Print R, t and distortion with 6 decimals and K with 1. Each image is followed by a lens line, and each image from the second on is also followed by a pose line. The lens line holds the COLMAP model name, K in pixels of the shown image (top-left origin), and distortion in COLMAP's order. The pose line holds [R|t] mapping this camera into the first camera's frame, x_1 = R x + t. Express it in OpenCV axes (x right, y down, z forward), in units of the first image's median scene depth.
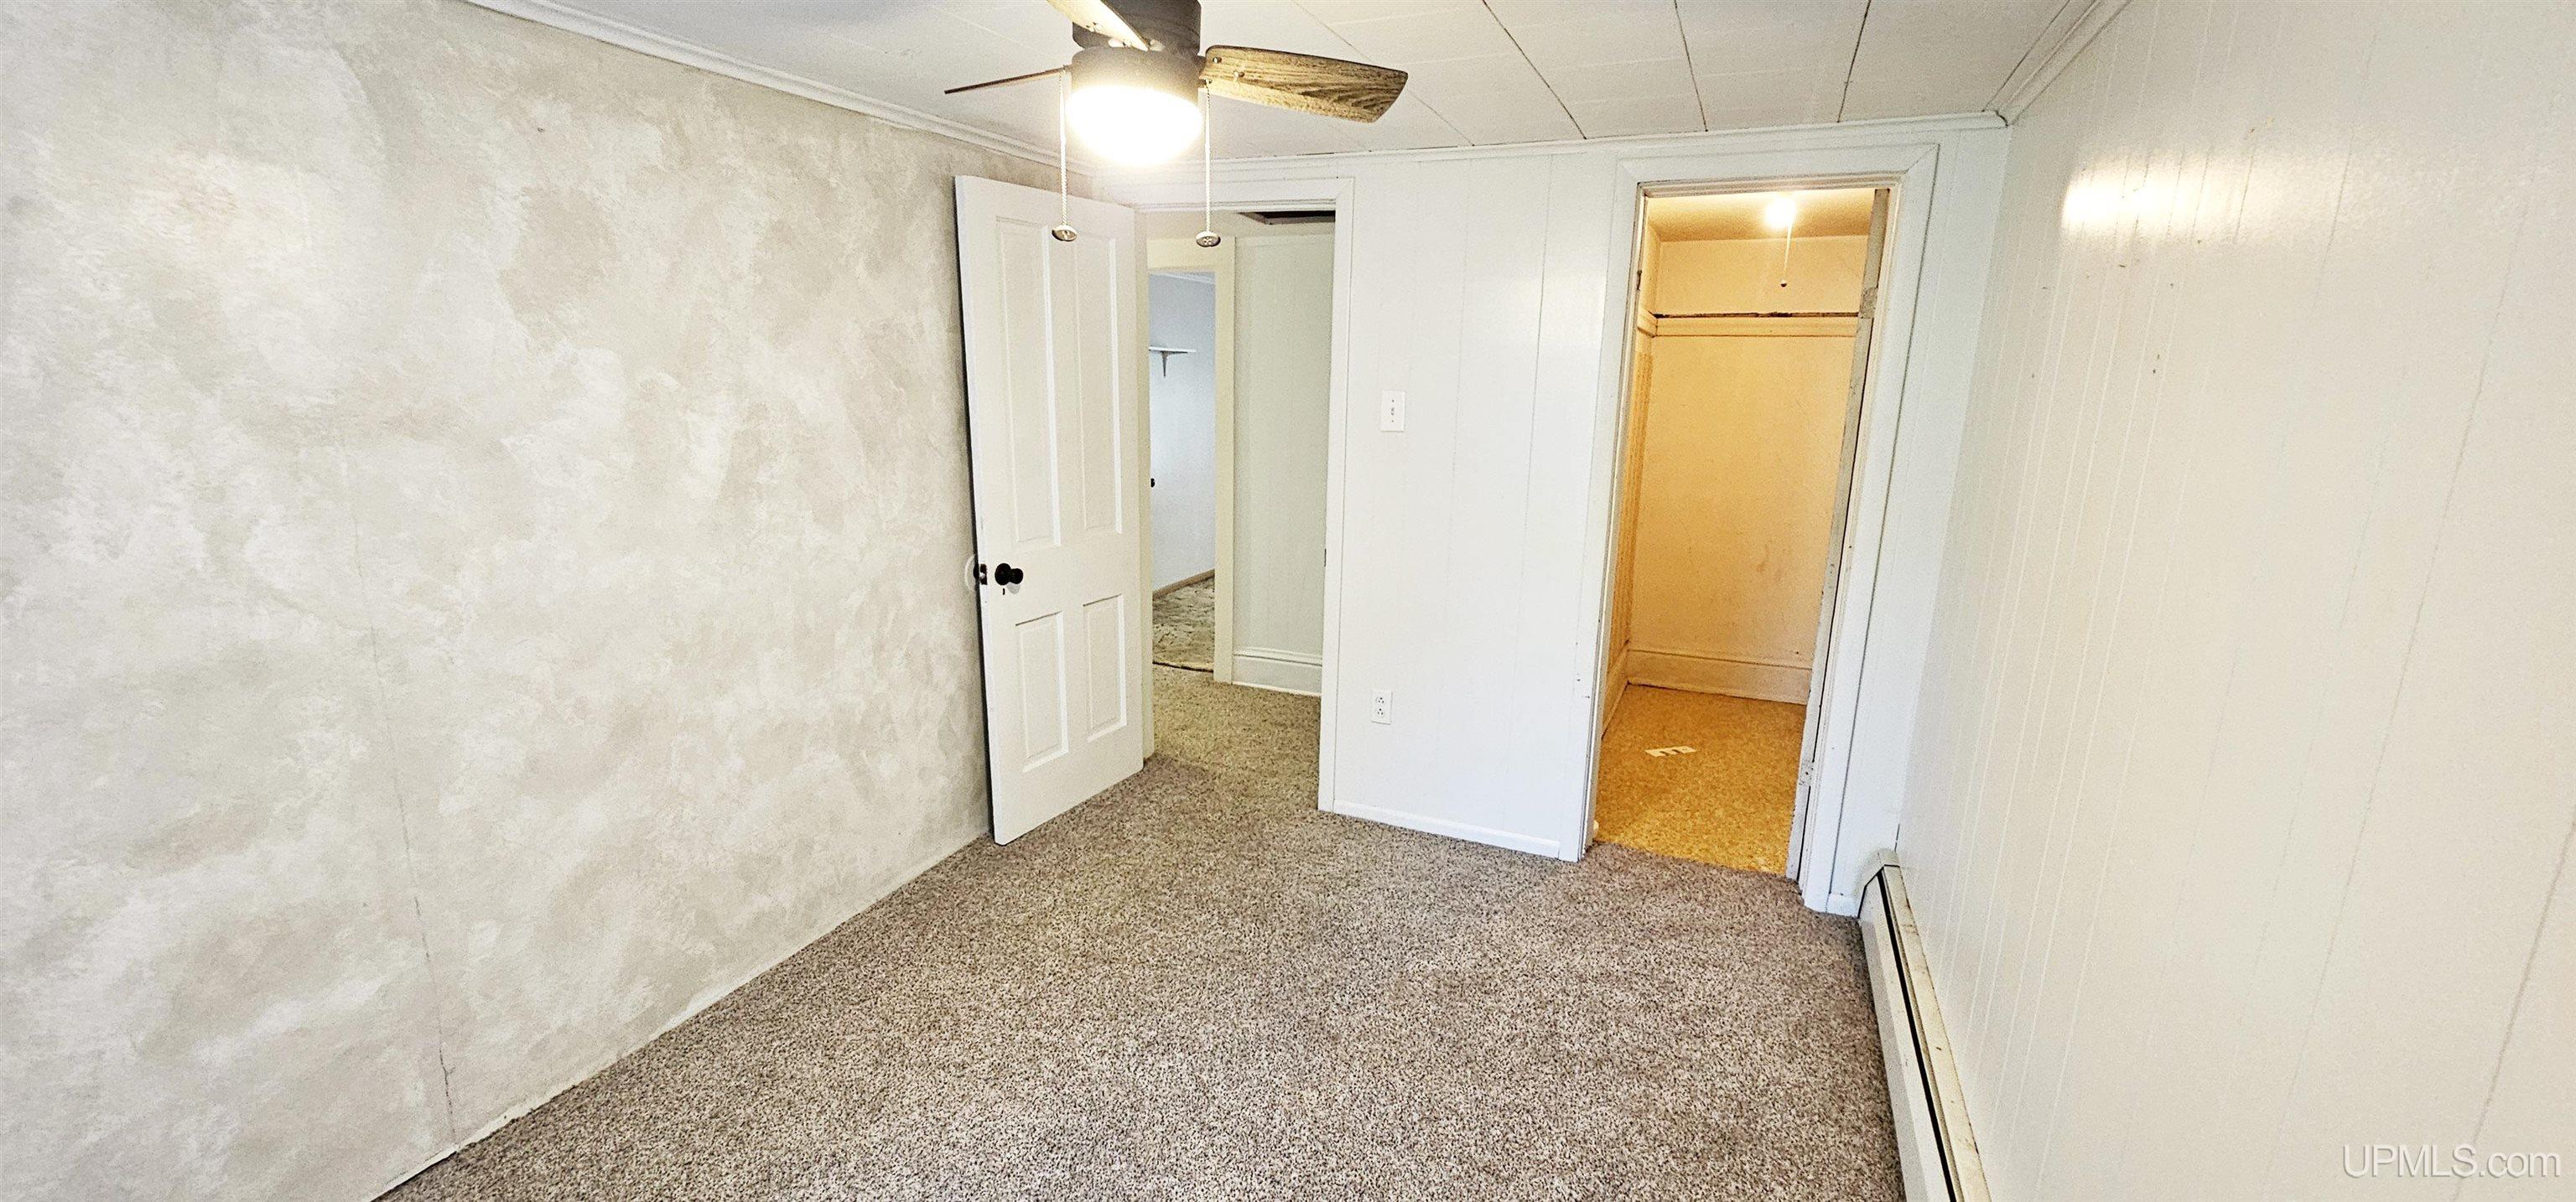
lens RADIAL K [[1049.8, 0, 1290.0], [0, 1049.8, 606.7], [0, 0, 1]] dist [-0.001413, -0.000456]
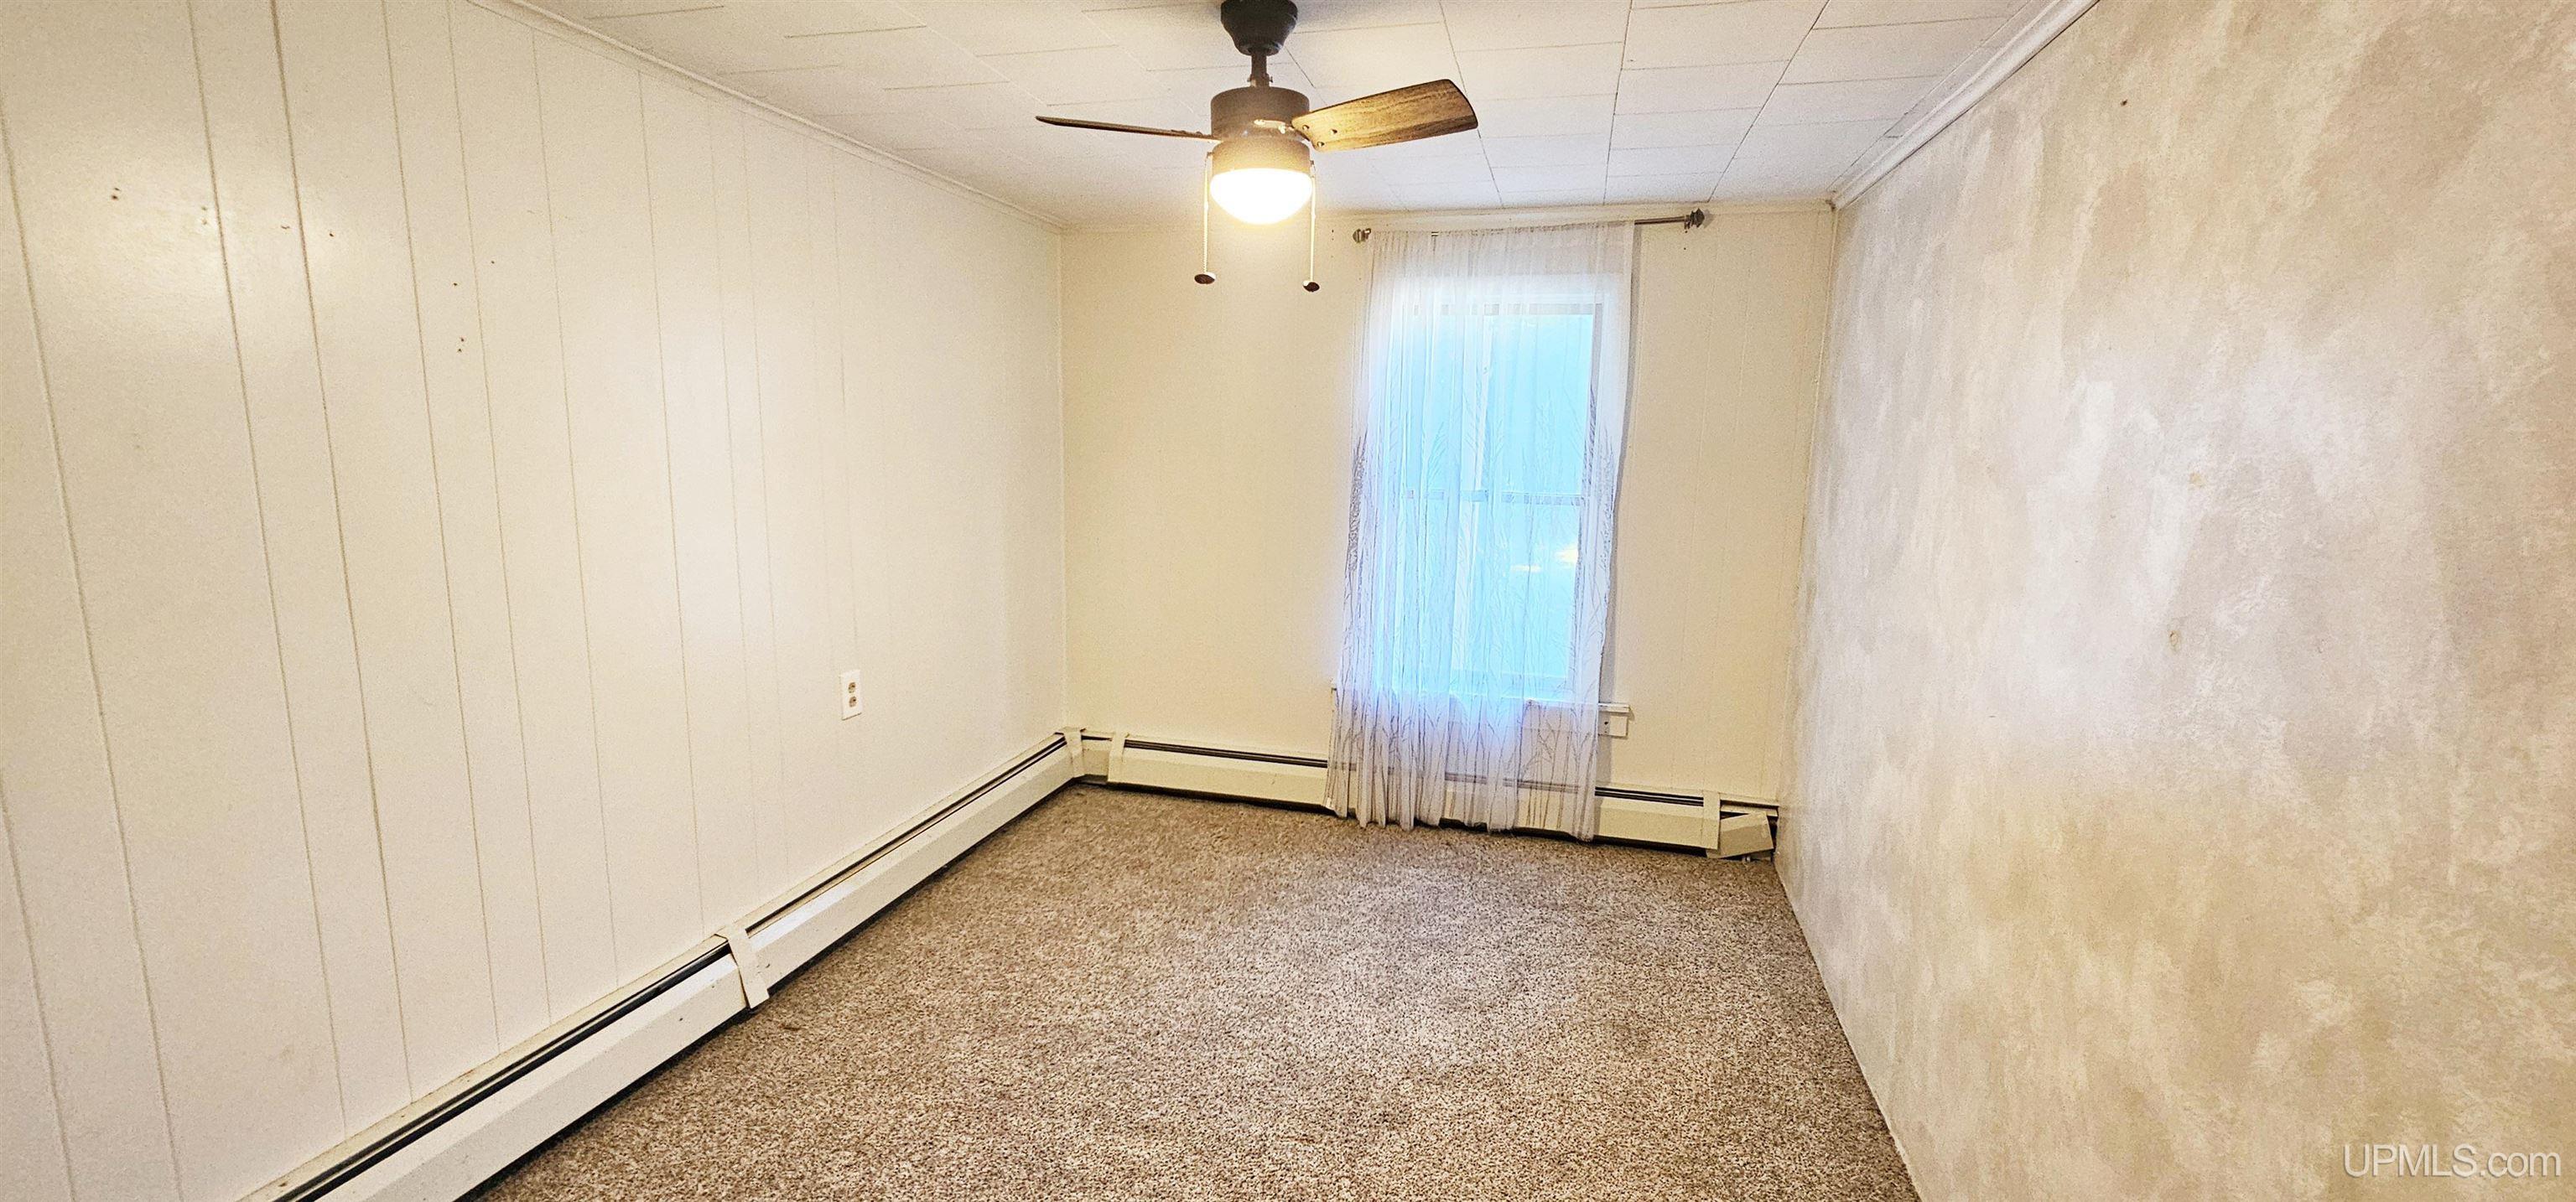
lens RADIAL K [[1049.8, 0, 1290.1], [0, 1049.8, 605.9], [0, 0, 1]] dist [-0.001413, -0.000456]
pose [[-0.987593, -0.019843, -0.155776, 0.003190], [-0.075839, 0.928900, 0.362481, -0.274510], [0.137508, 0.369798, -0.918880, 1.404496]]
